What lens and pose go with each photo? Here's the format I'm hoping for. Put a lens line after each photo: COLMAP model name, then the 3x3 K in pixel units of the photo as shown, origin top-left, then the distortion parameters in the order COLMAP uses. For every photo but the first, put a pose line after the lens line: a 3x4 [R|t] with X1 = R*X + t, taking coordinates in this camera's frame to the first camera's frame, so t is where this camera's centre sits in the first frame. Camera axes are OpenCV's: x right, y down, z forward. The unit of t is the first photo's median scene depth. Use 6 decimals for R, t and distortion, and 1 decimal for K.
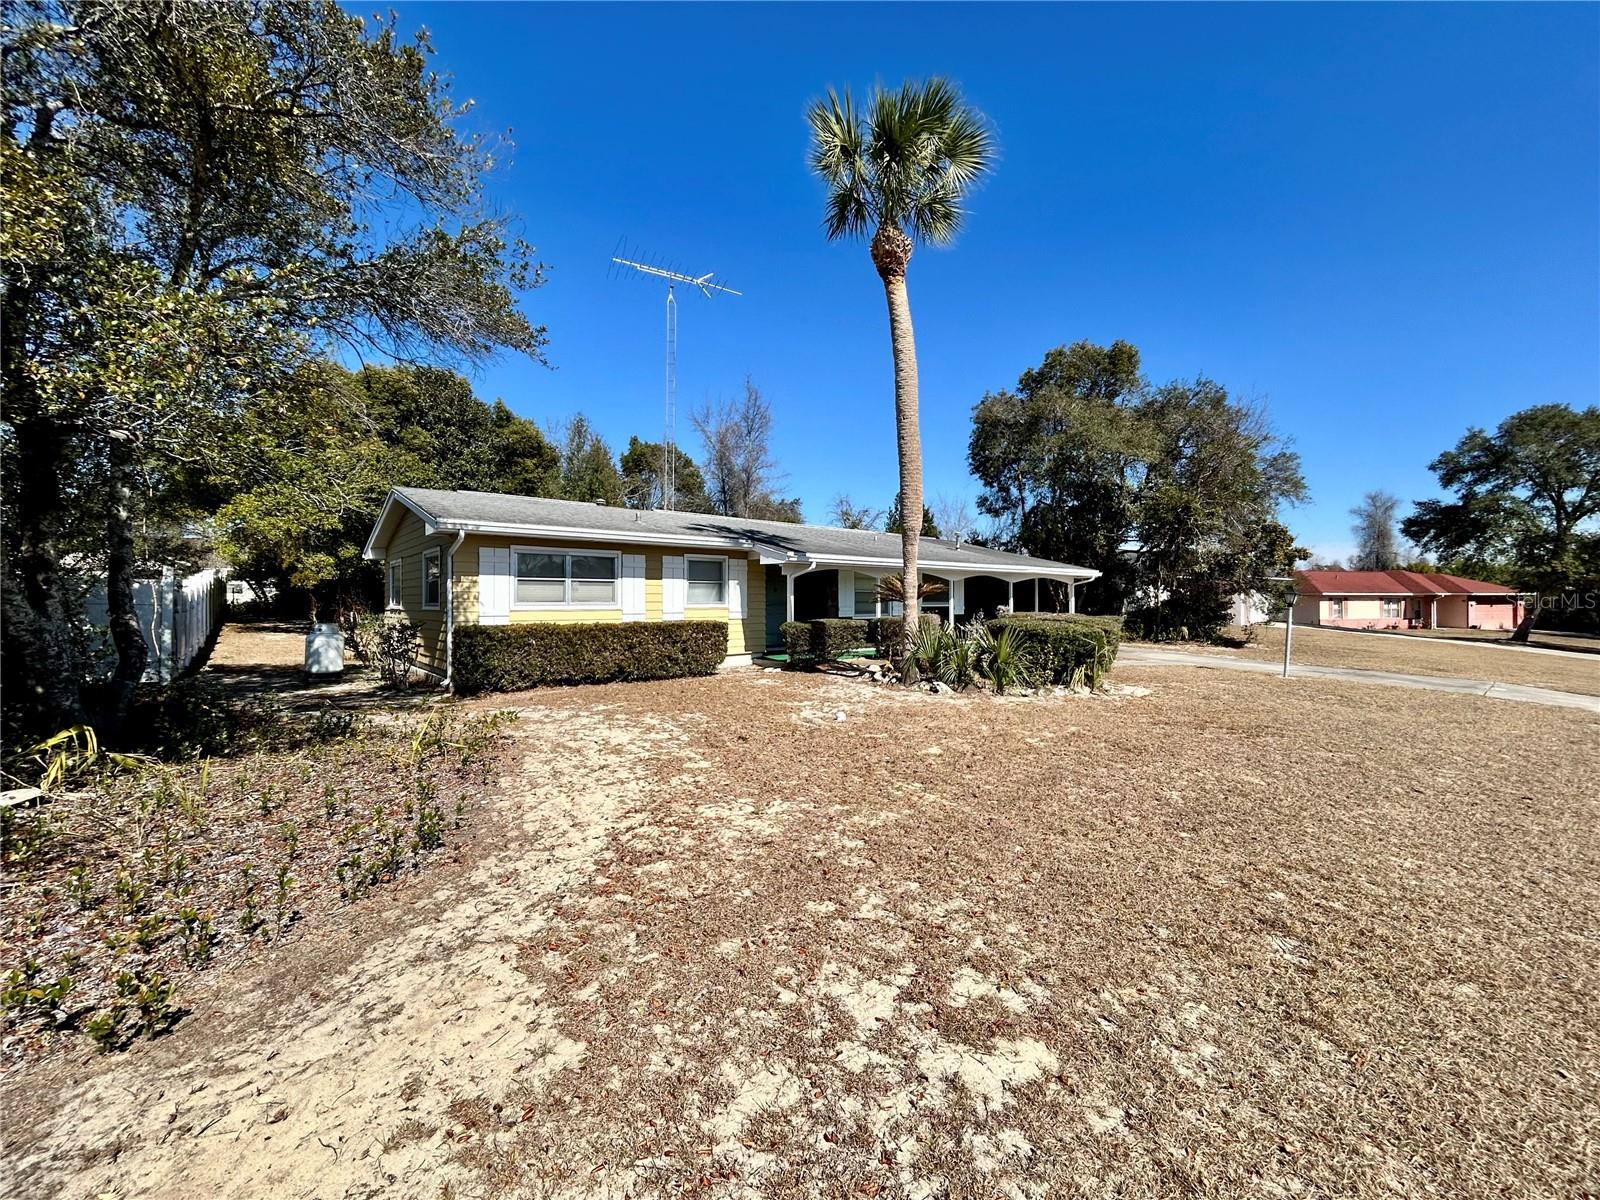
lens RADIAL K [[649.9, 0, 800.0], [0, 649.9, 601.7], [0, 0, 1]] dist [-0.002288, 0.001170]
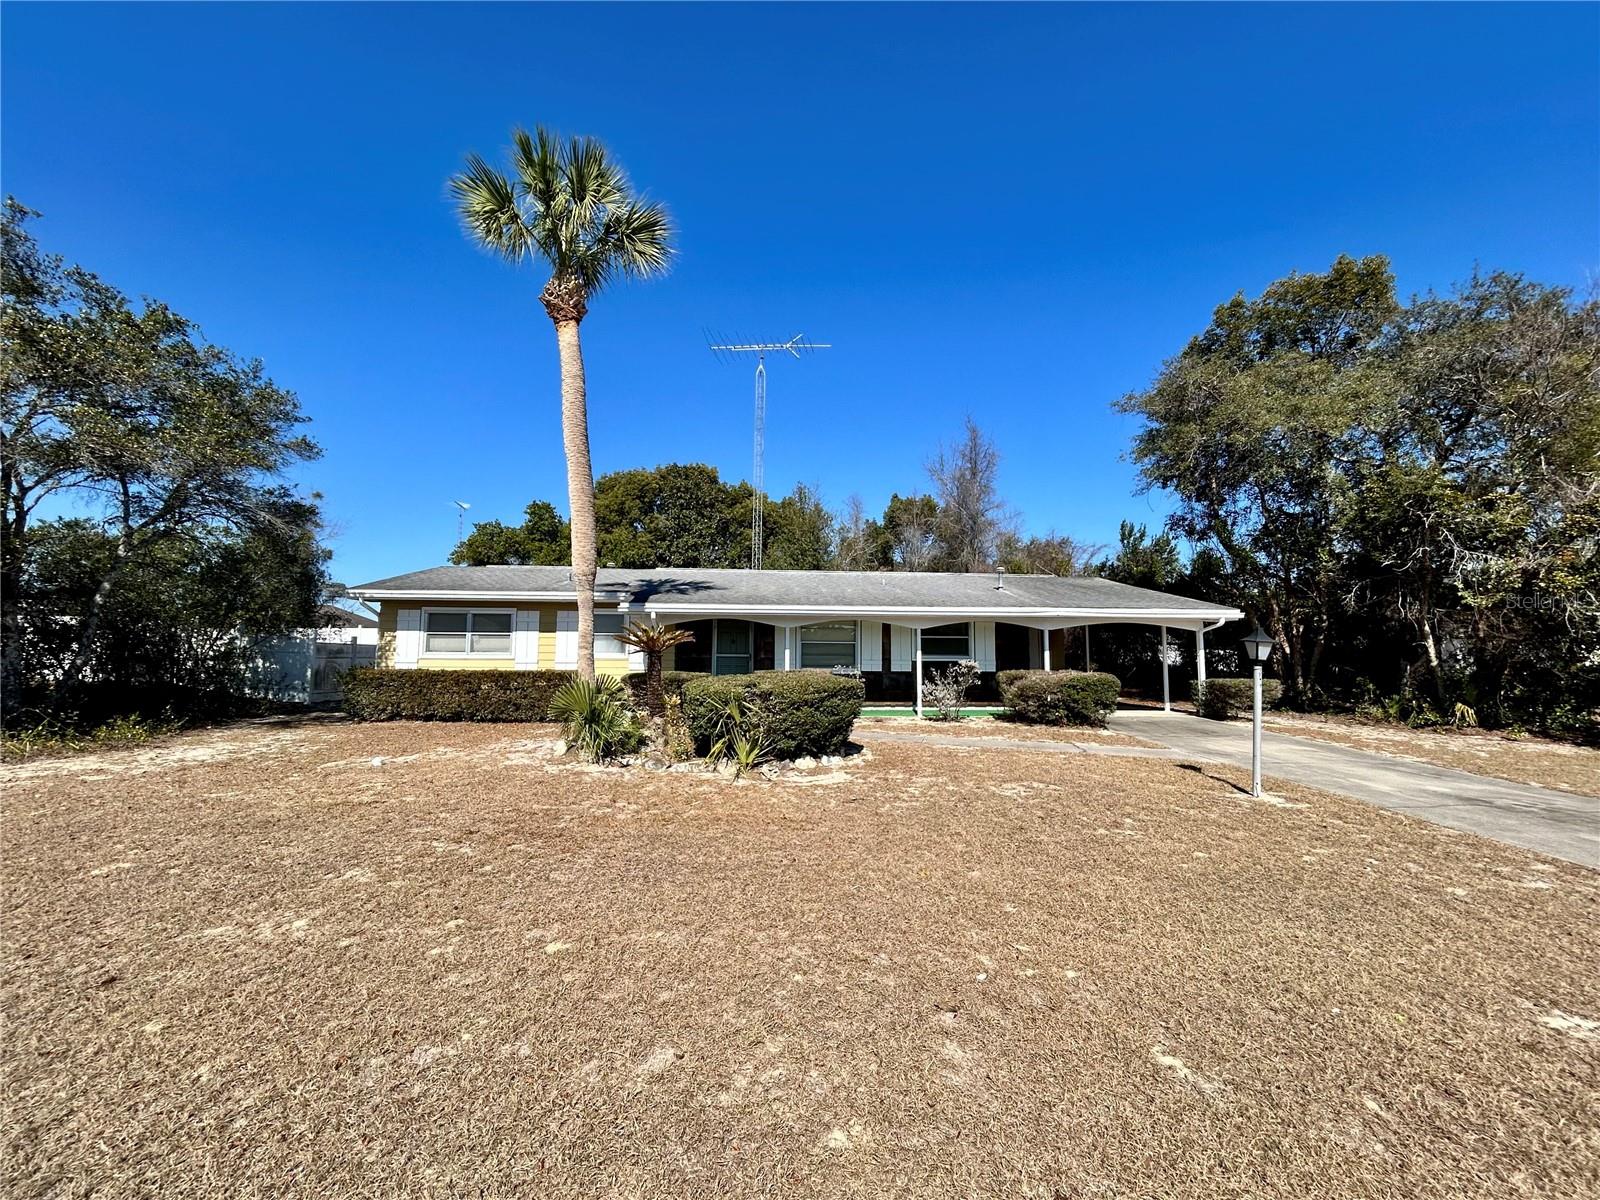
lens RADIAL K [[649.9, 0, 798.5], [0, 649.9, 602.1], [0, 0, 1]] dist [-0.002288, 0.001170]
pose [[0.817879, -0.041267, -0.573909, 1.117758], [-0.006604, 0.996686, -0.081078, 0.001778], [0.575352, 0.070103, 0.814896, 0.487847]]
